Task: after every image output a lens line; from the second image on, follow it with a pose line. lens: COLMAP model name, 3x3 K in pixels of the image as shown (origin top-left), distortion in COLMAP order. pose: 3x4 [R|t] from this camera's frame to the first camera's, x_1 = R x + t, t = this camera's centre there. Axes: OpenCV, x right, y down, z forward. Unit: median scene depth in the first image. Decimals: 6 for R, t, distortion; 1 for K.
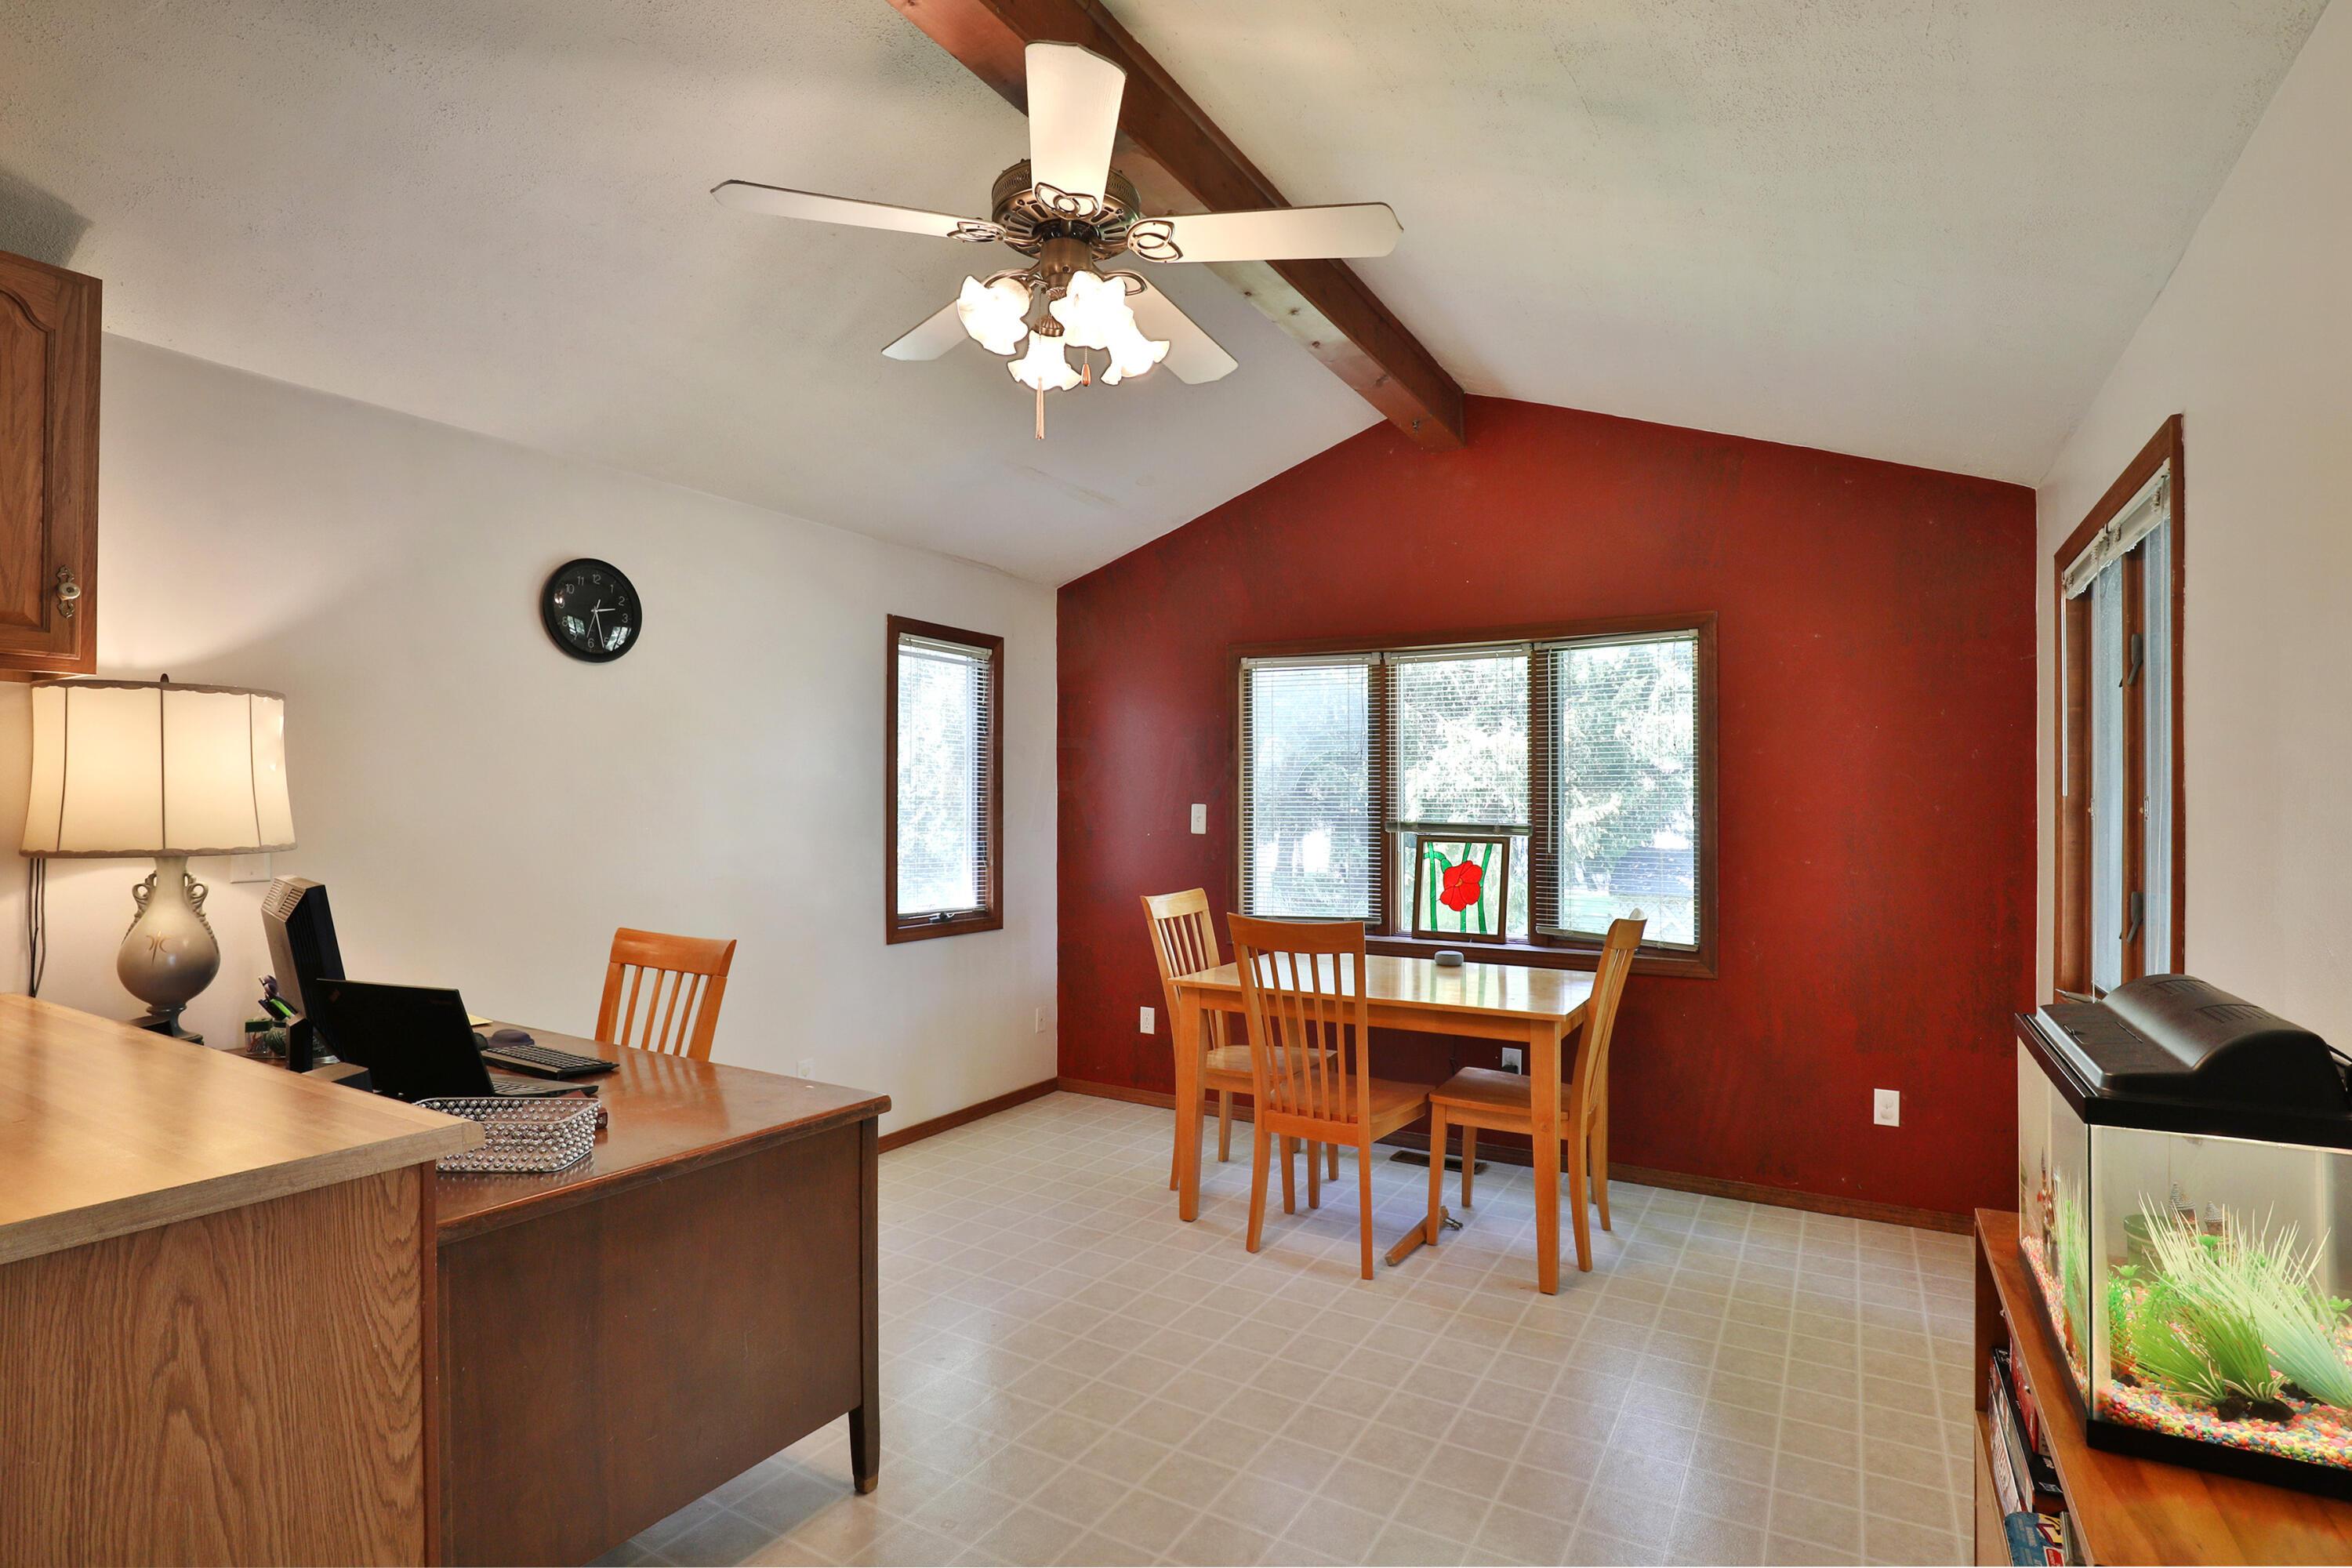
lens RADIAL K [[1167.3, 0, 1181.1], [0, 1167.3, 775.7], [0, 0, 1]] dist [-0.029865, 0.000634]
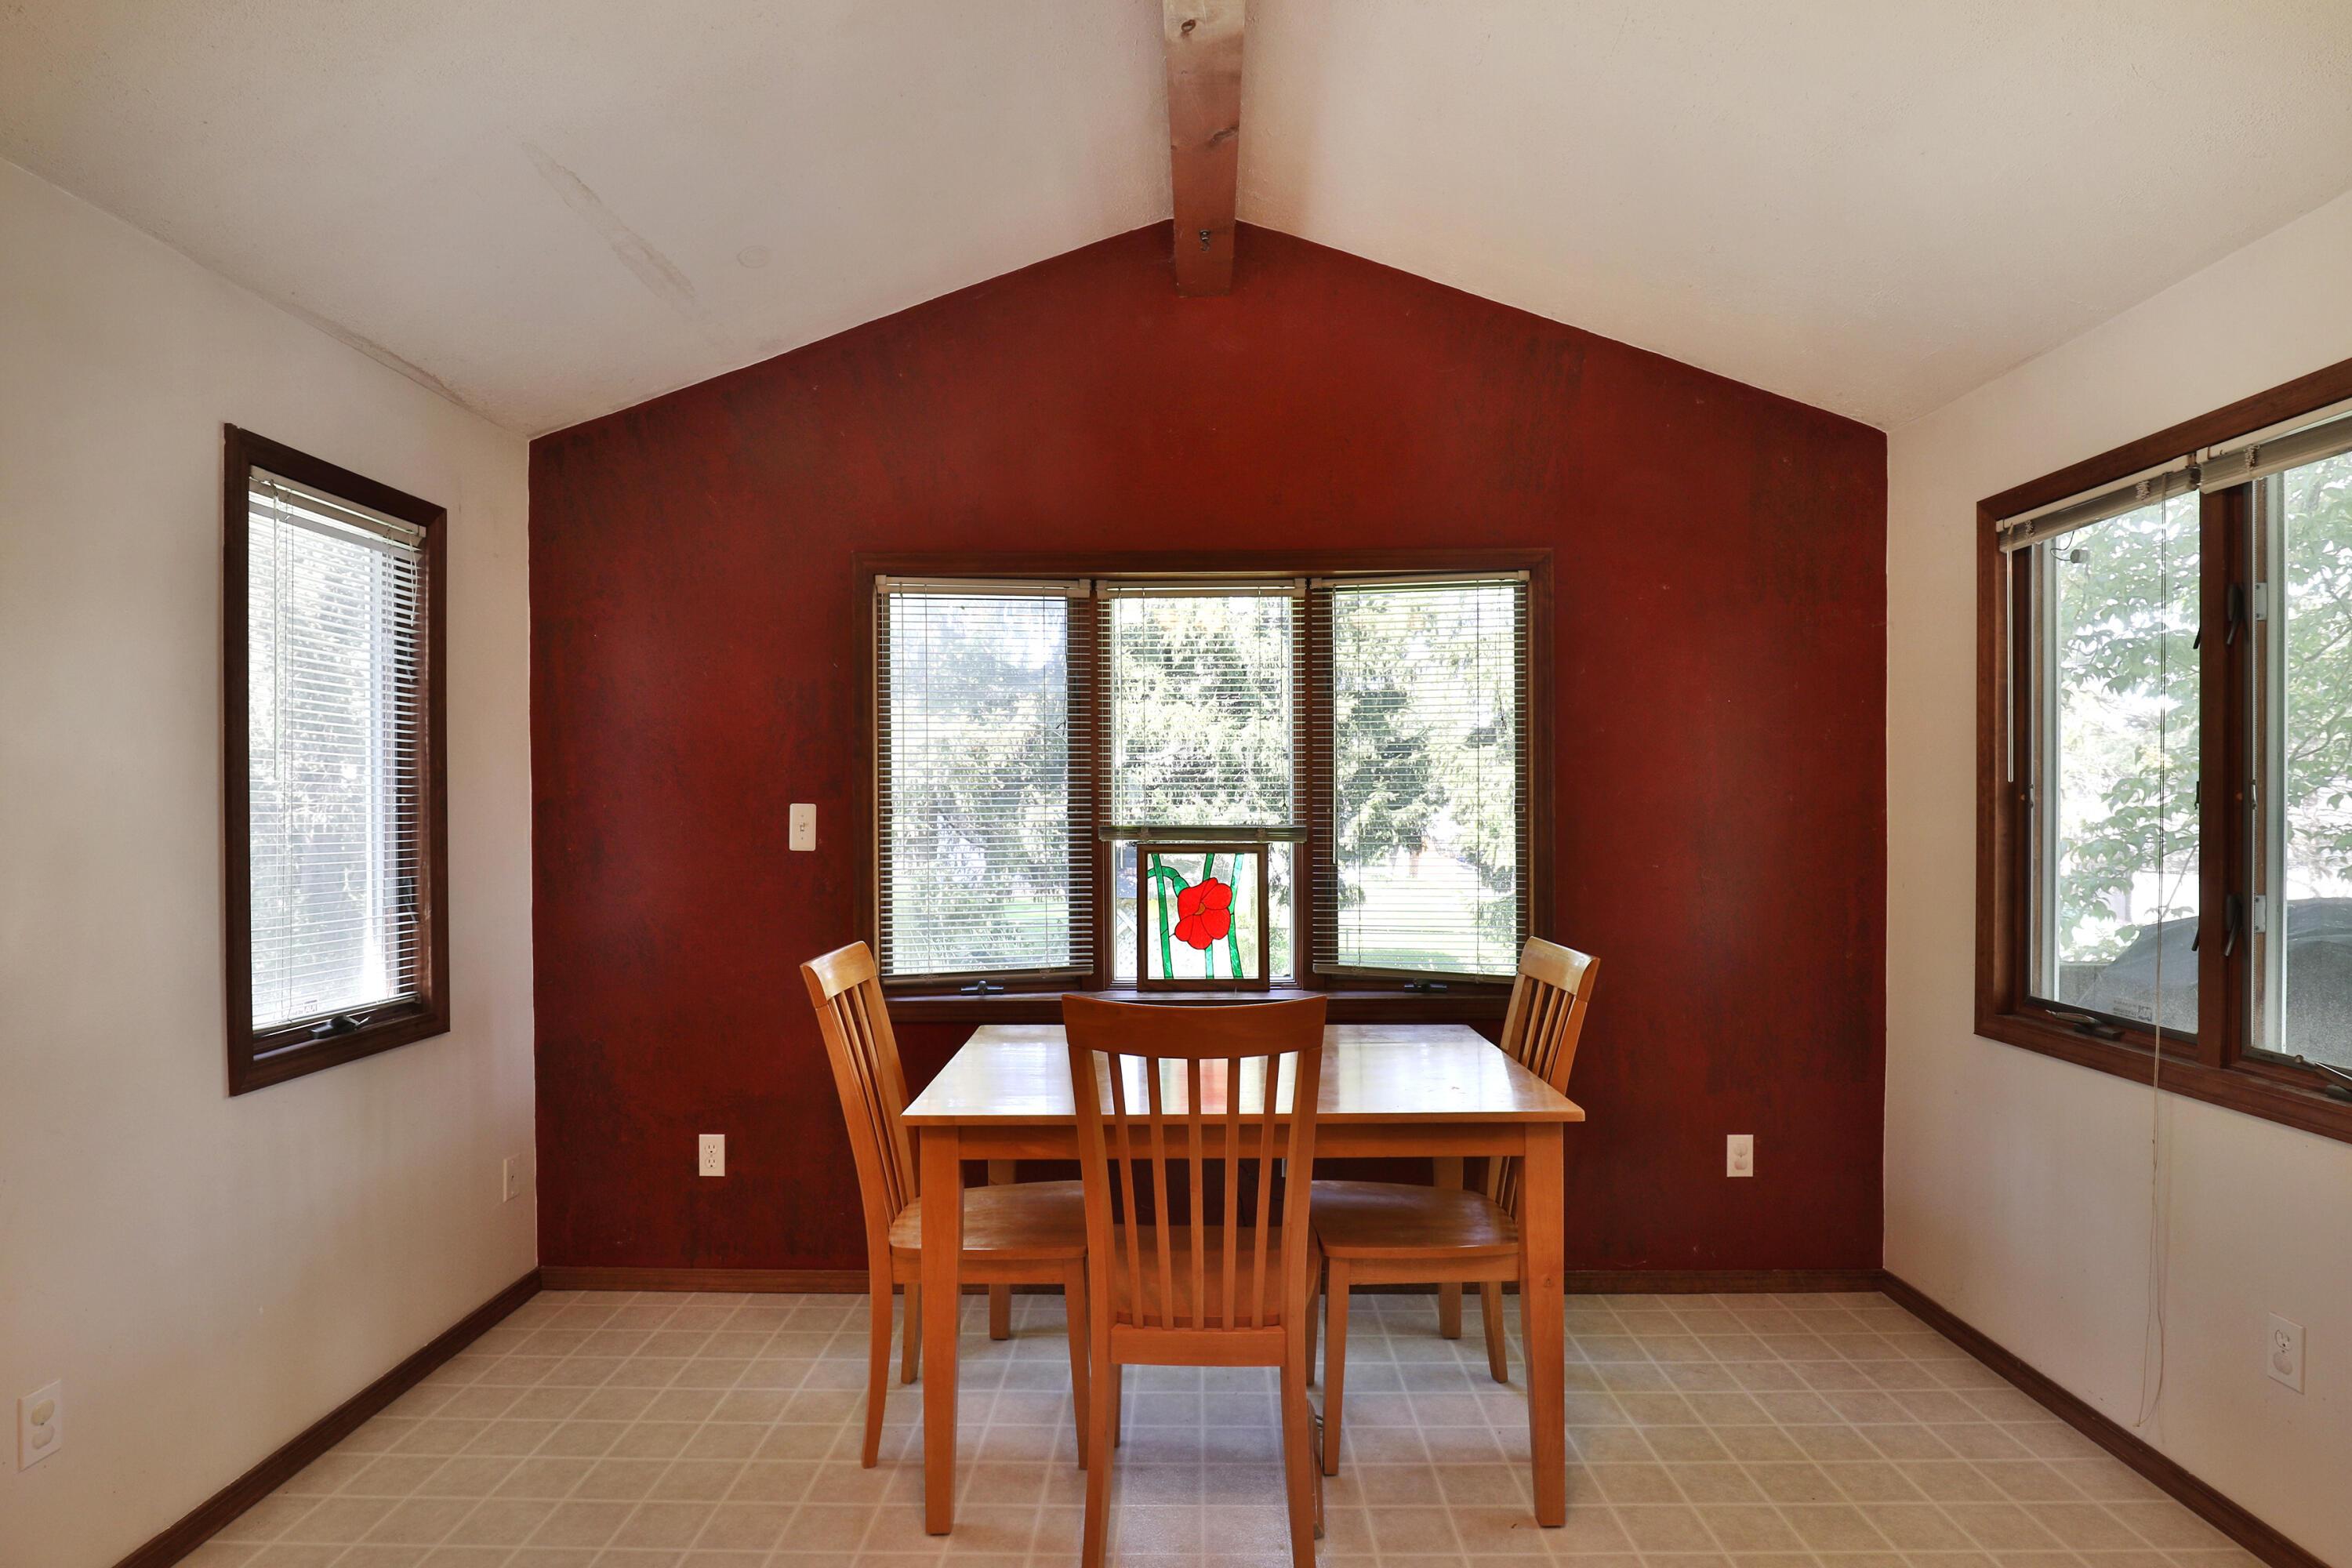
lens RADIAL K [[1270.3, 0, 1180.2], [0, 1270.3, 786.7], [0, 0, 1]] dist [-0.021562, -0.000513]
pose [[0.870913, -0.005535, 0.491406, -0.154668], [-0.000571, 0.999925, 0.012274, 0.007093], [-0.491436, -0.010970, 0.870844, 0.325601]]
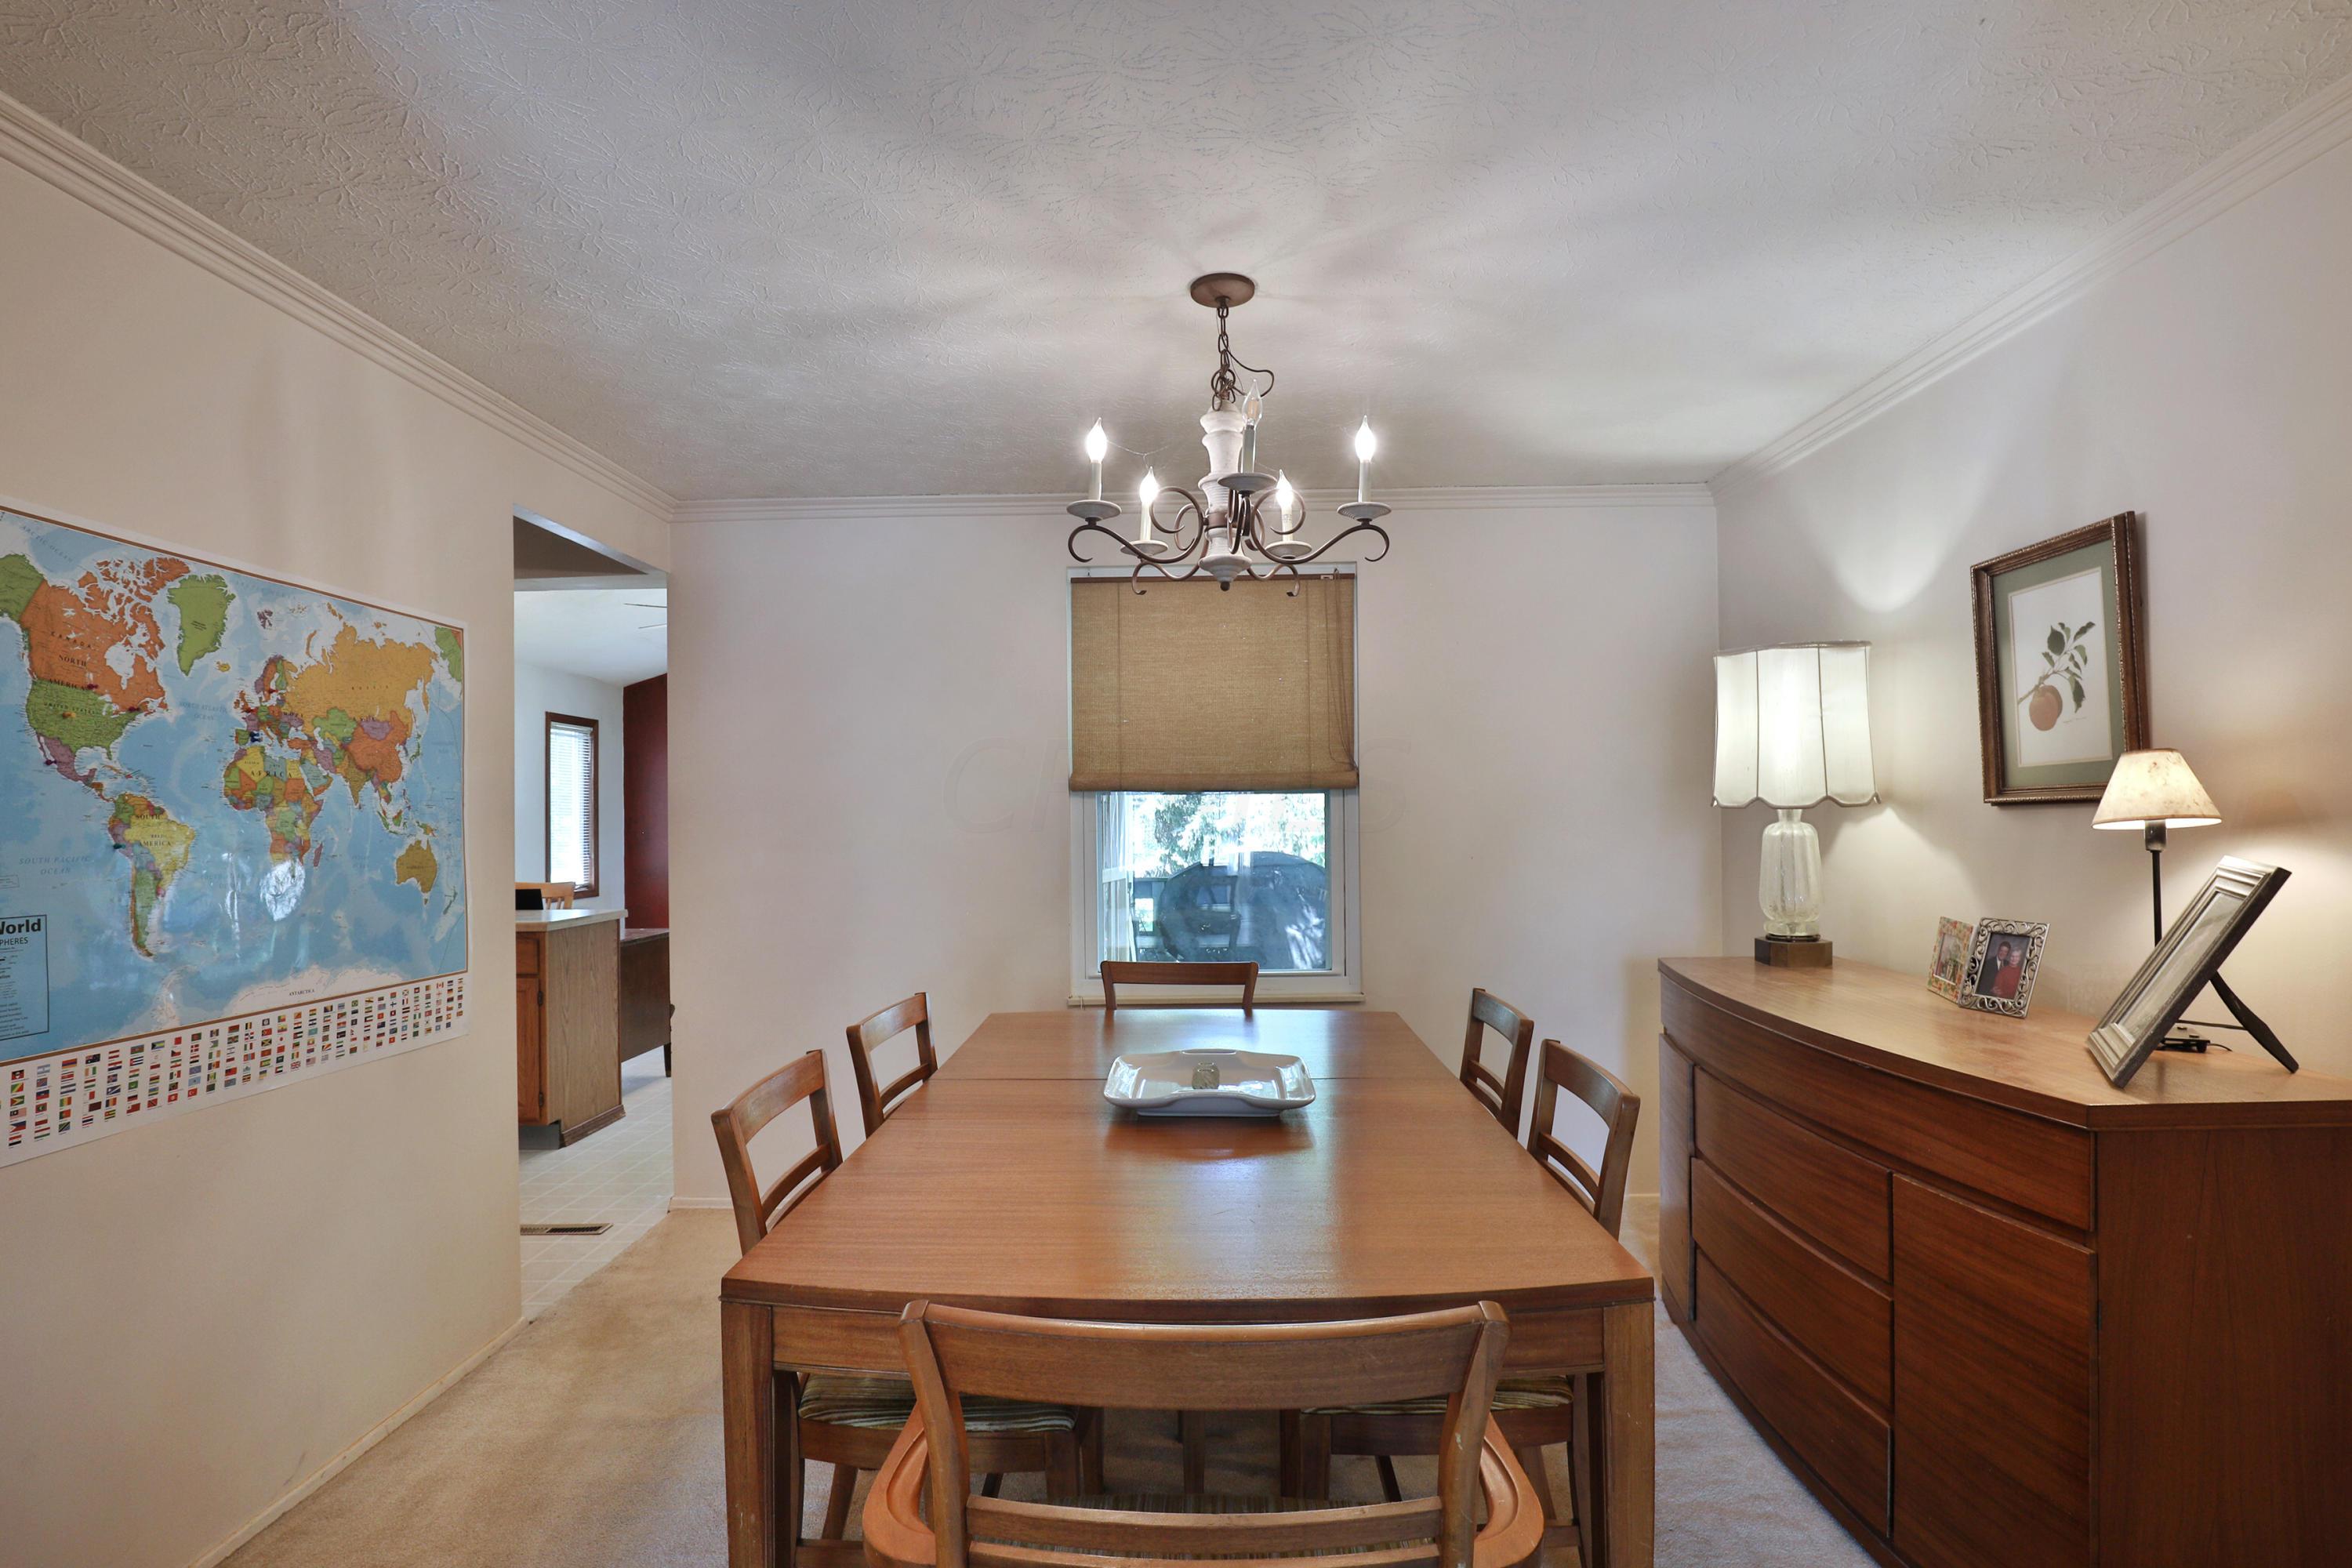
lens RADIAL K [[1162.4, 0, 1179.0], [0, 1162.4, 797.5], [0, 0, 1]] dist [-0.035622, 0.002761]
pose [[0.868384, -0.003756, 0.495878, -0.269305], [0.002144, 0.999990, 0.003821, -0.015191], [-0.495888, -0.002255, 0.868384, -0.901286]]
